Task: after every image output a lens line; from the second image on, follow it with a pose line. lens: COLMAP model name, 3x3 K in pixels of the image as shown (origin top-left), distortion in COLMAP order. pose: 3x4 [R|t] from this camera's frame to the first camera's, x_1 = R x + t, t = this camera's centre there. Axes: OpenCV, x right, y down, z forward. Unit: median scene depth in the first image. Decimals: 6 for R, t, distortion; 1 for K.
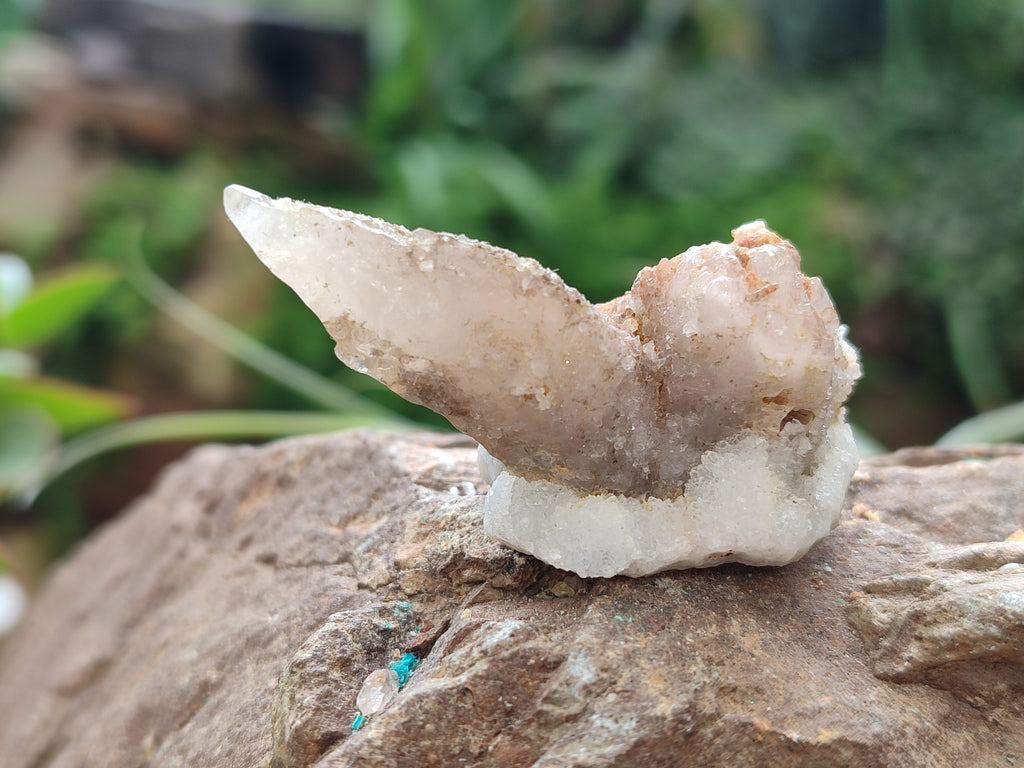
lens RADIAL K [[1564.9, 0, 512.0], [0, 1564.9, 384.0], [0, 0, 1]] dist [0.330280, -2.172201]
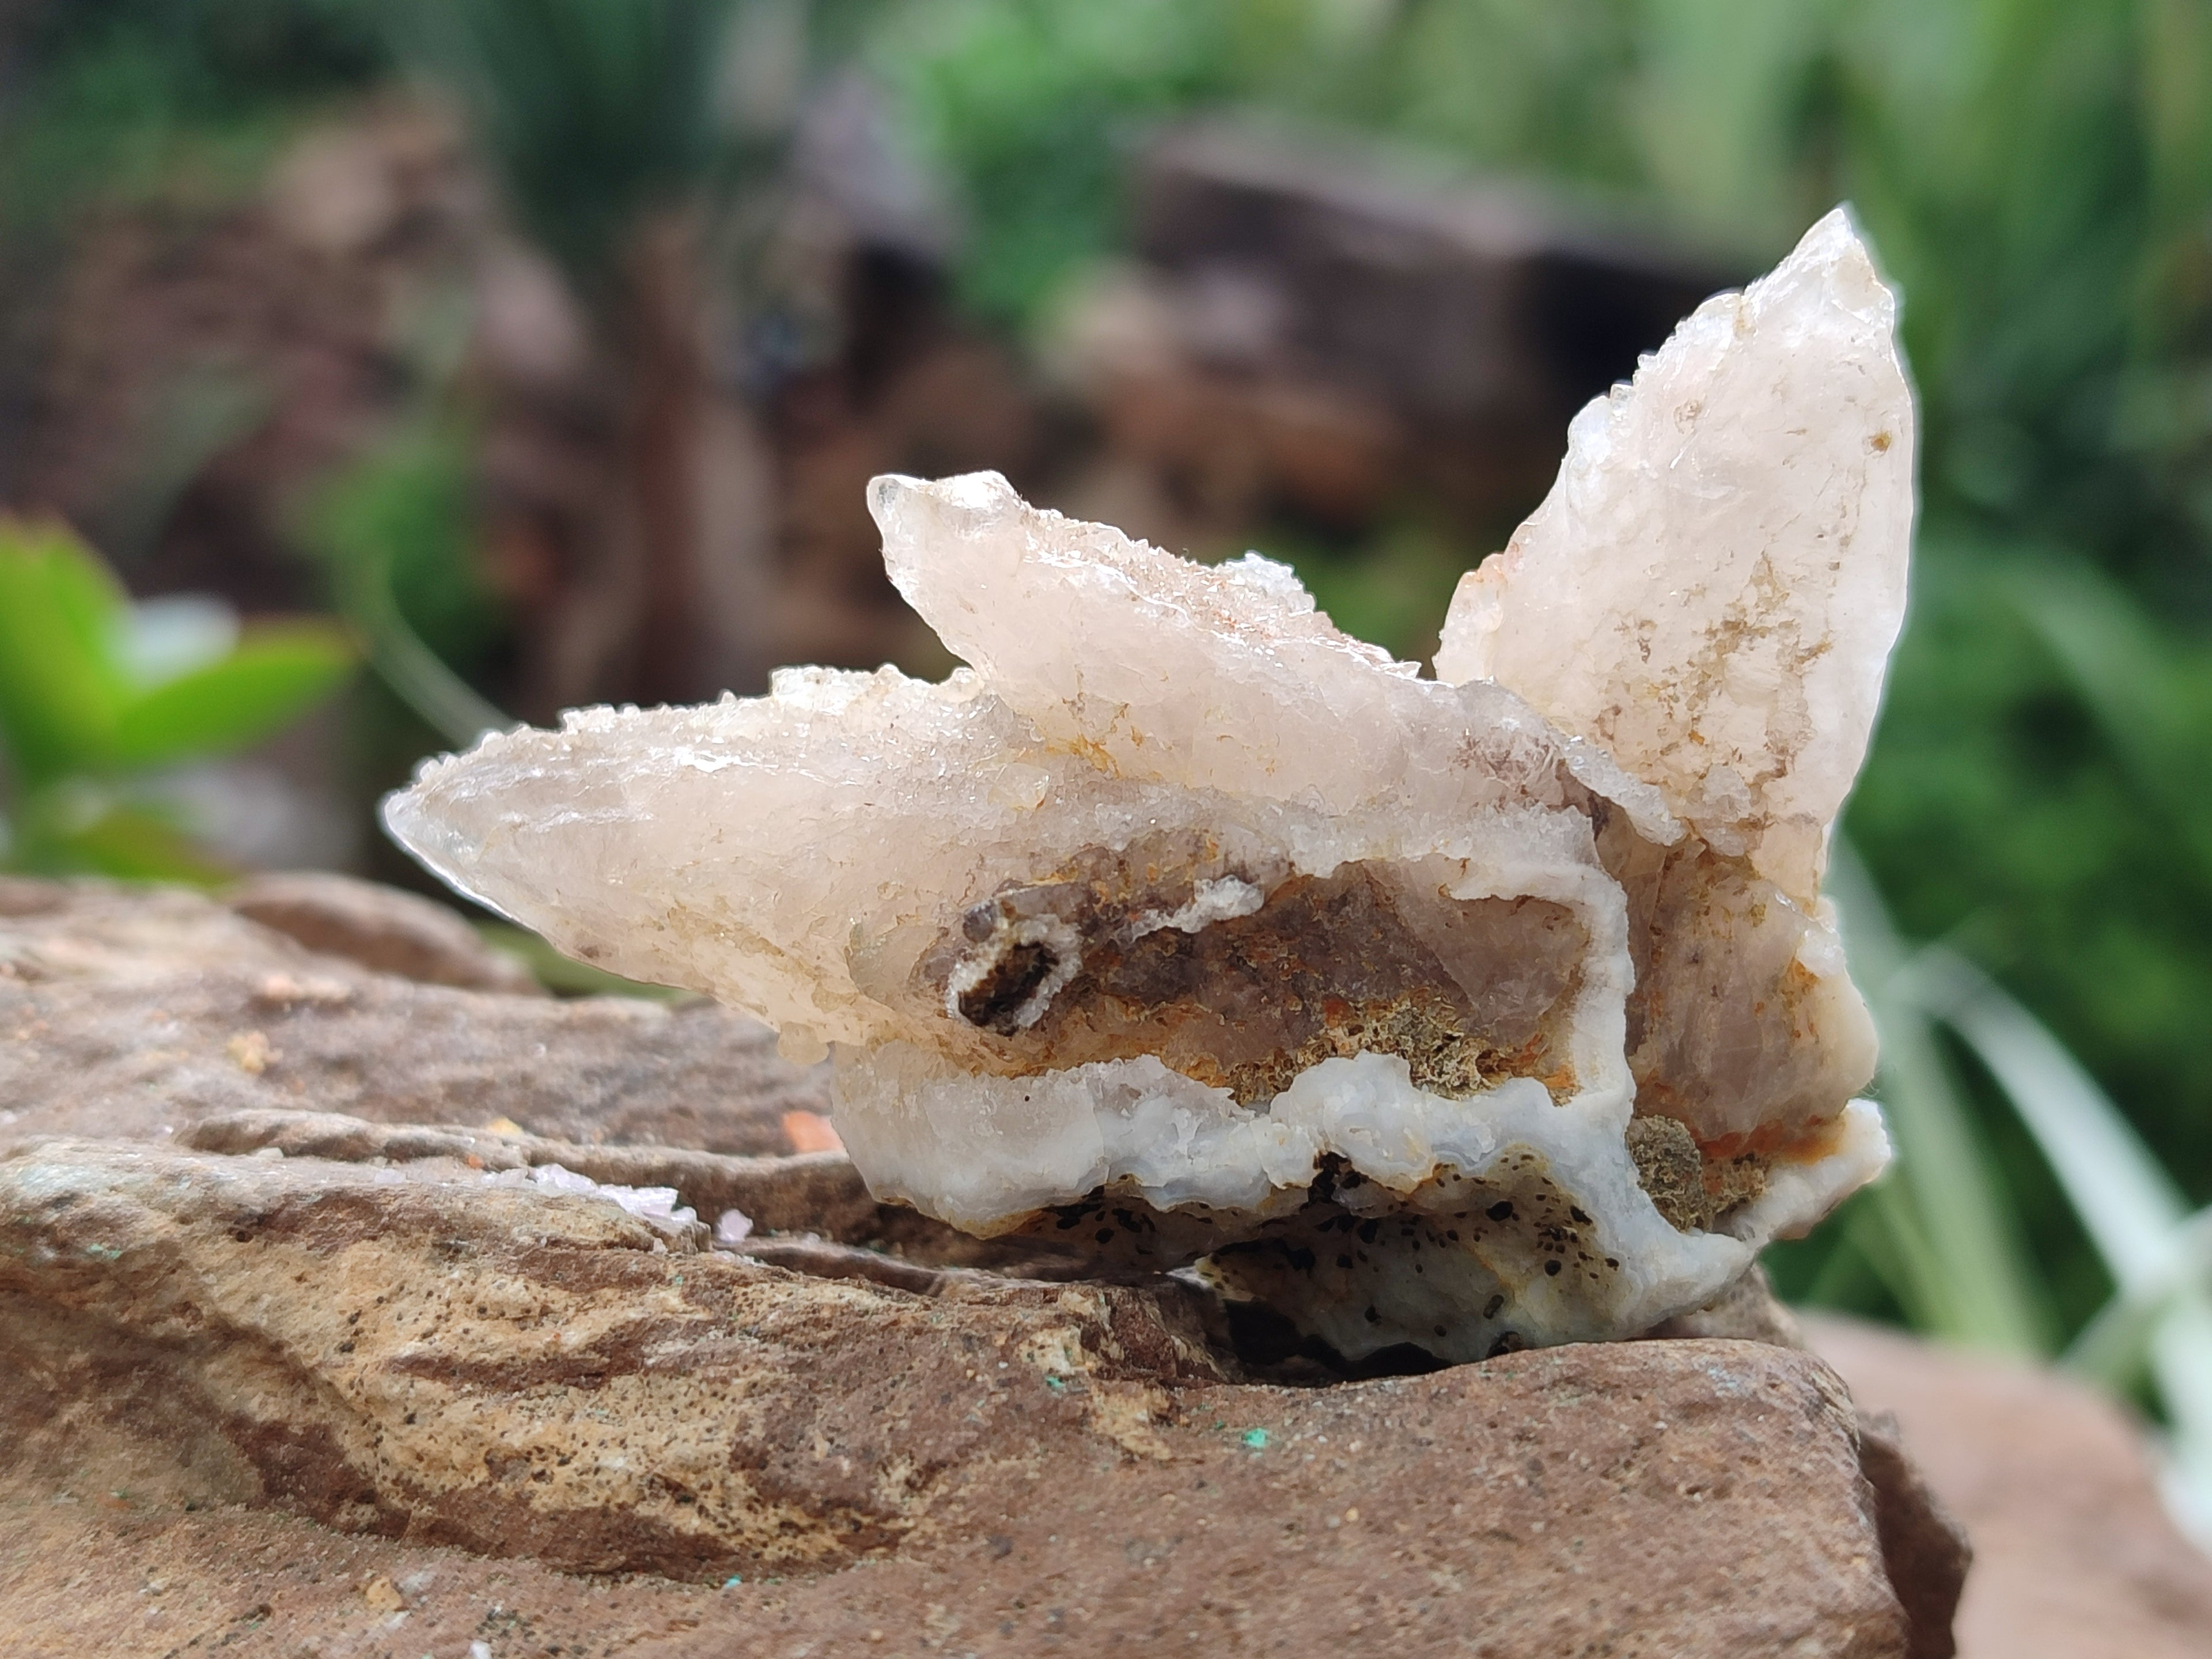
lens RADIAL K [[3380.4, 0, 1106.0], [0, 3380.4, 829.5], [0, 0, 1]] dist [0.330280, -2.172201]
pose [[0.933949, 0.091261, -0.345558, 1.050537], [-0.114239, 0.992356, -0.046679, 0.037475], [0.338657, 0.083072, 0.937236, 0.063528]]
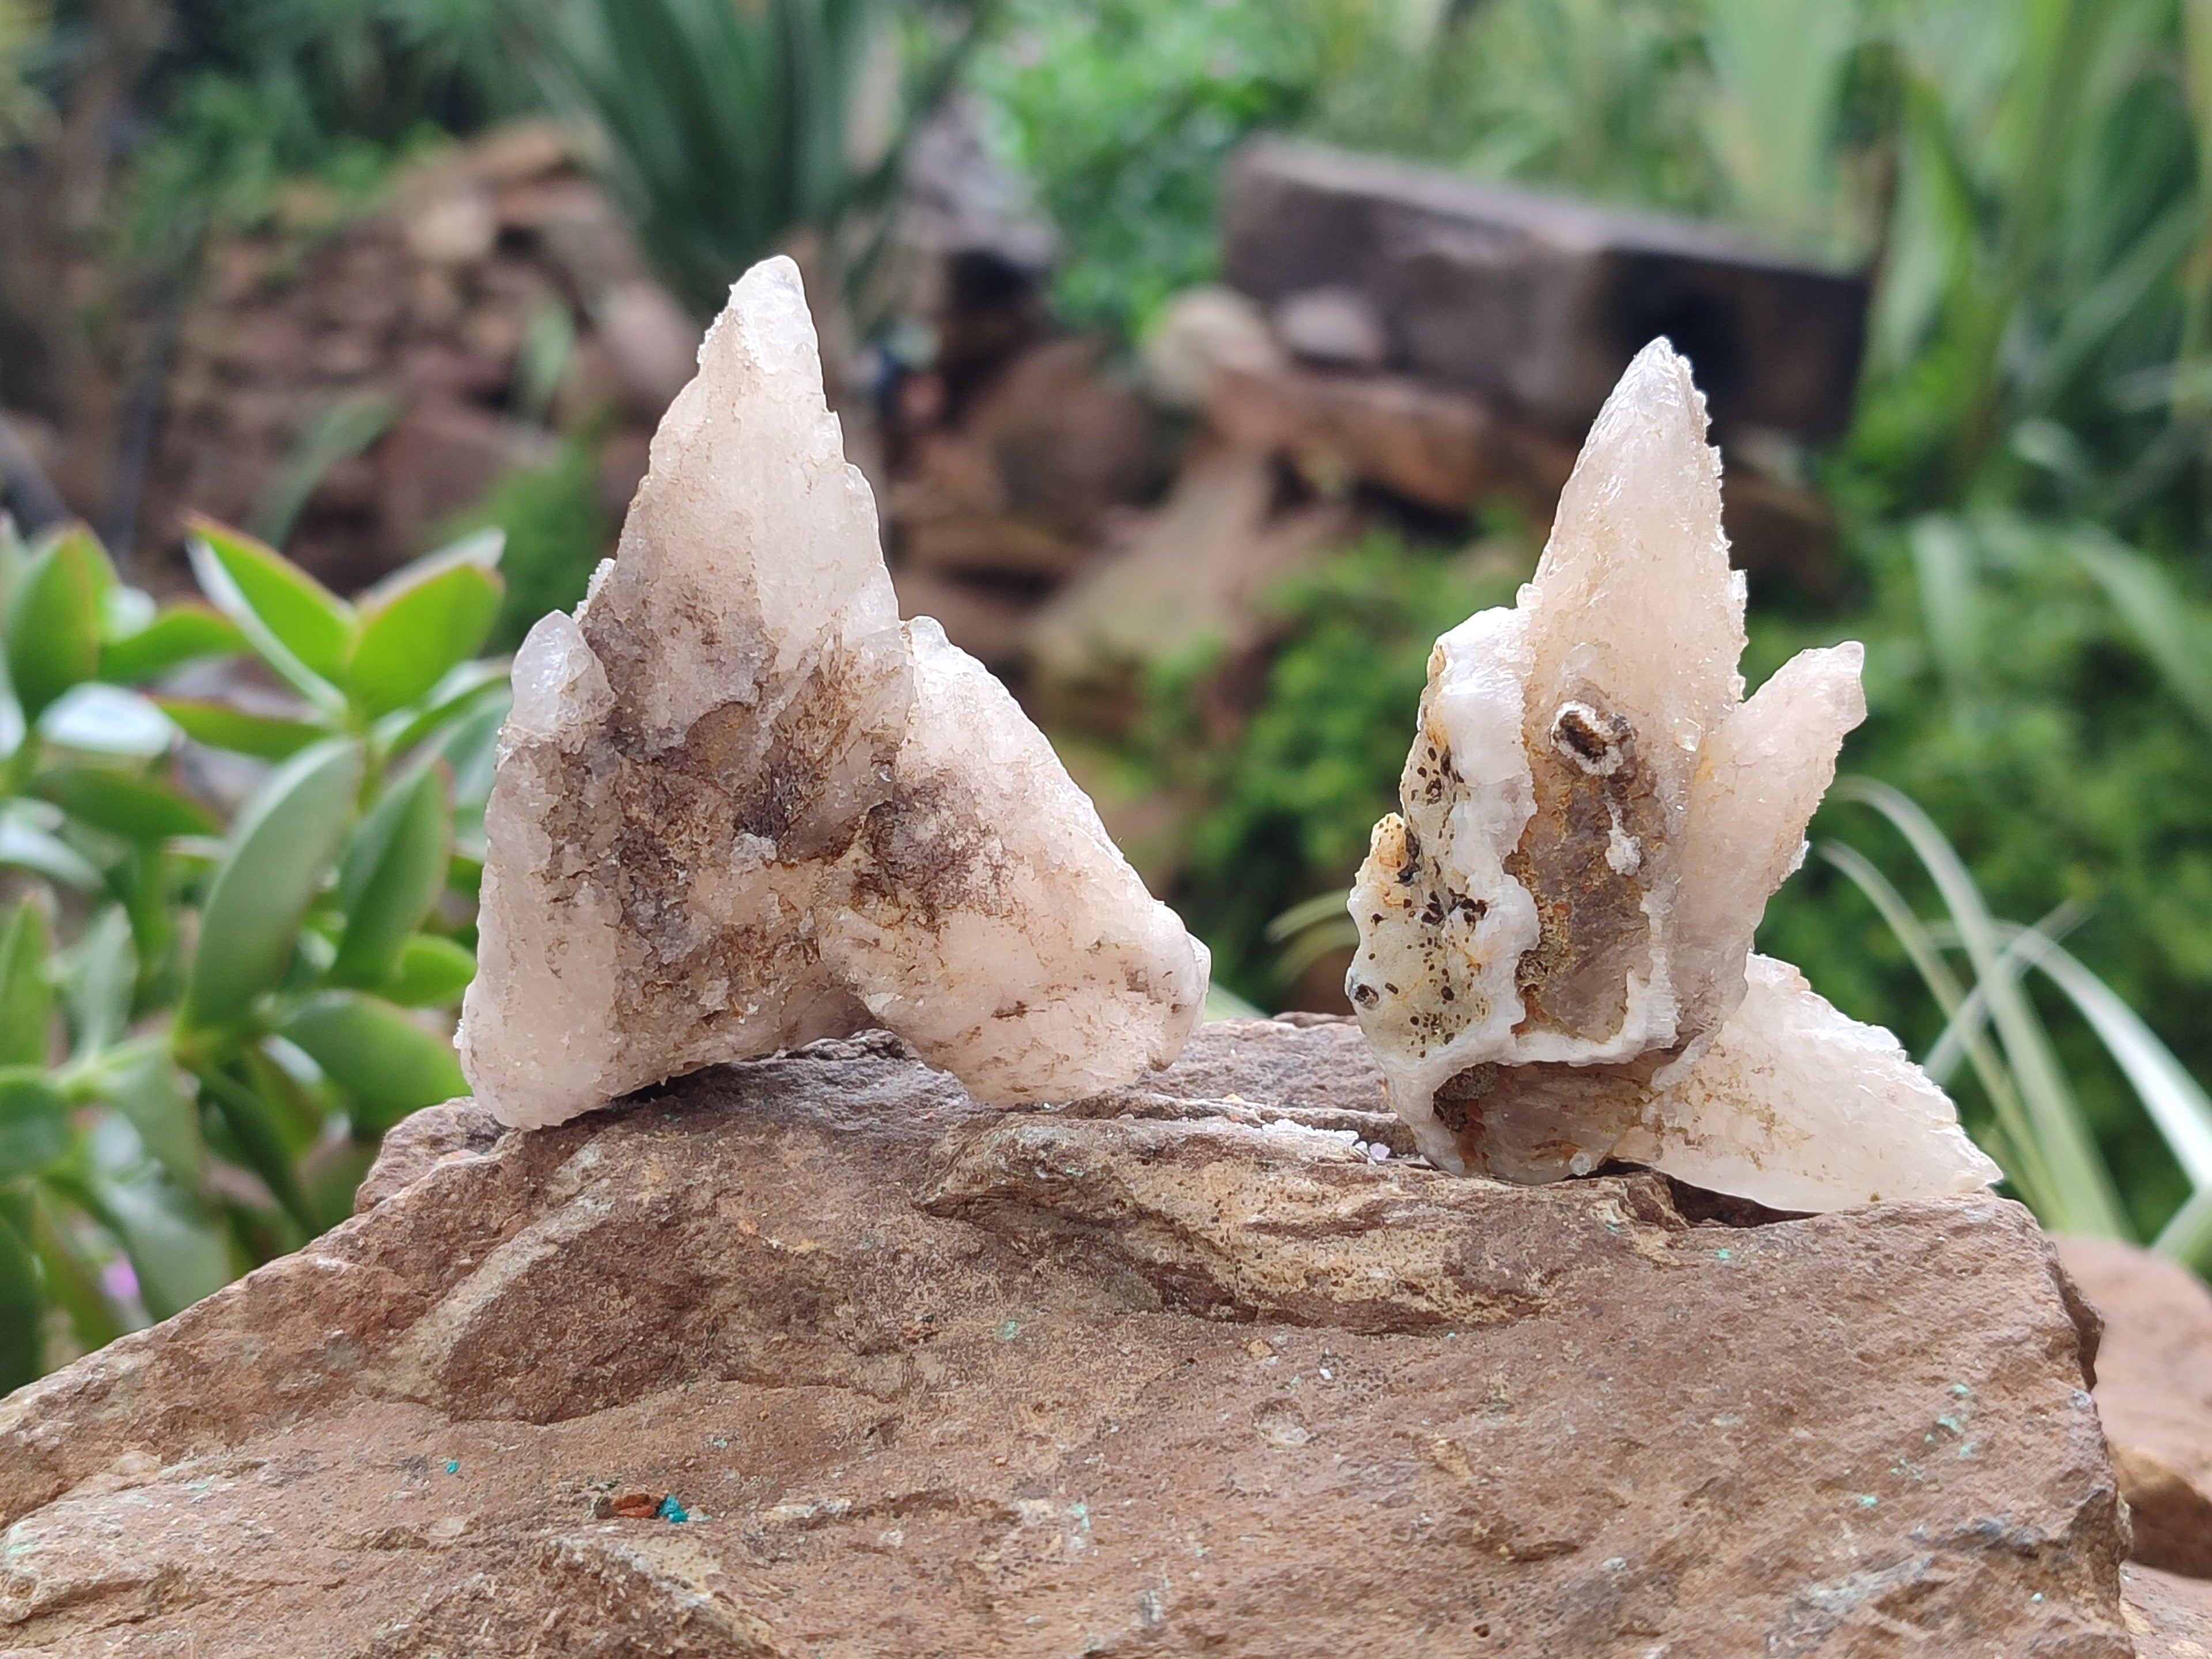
lens RADIAL K [[3380.4, 0, 1106.0], [0, 3380.4, 829.5], [0, 0, 1]] dist [0.330280, -2.172201]
pose [[0.931081, 0.064362, -0.359090, 1.108206], [-0.081871, 0.996071, -0.033751, 0.021386], [0.355507, 0.060824, 0.932692, -0.910468]]
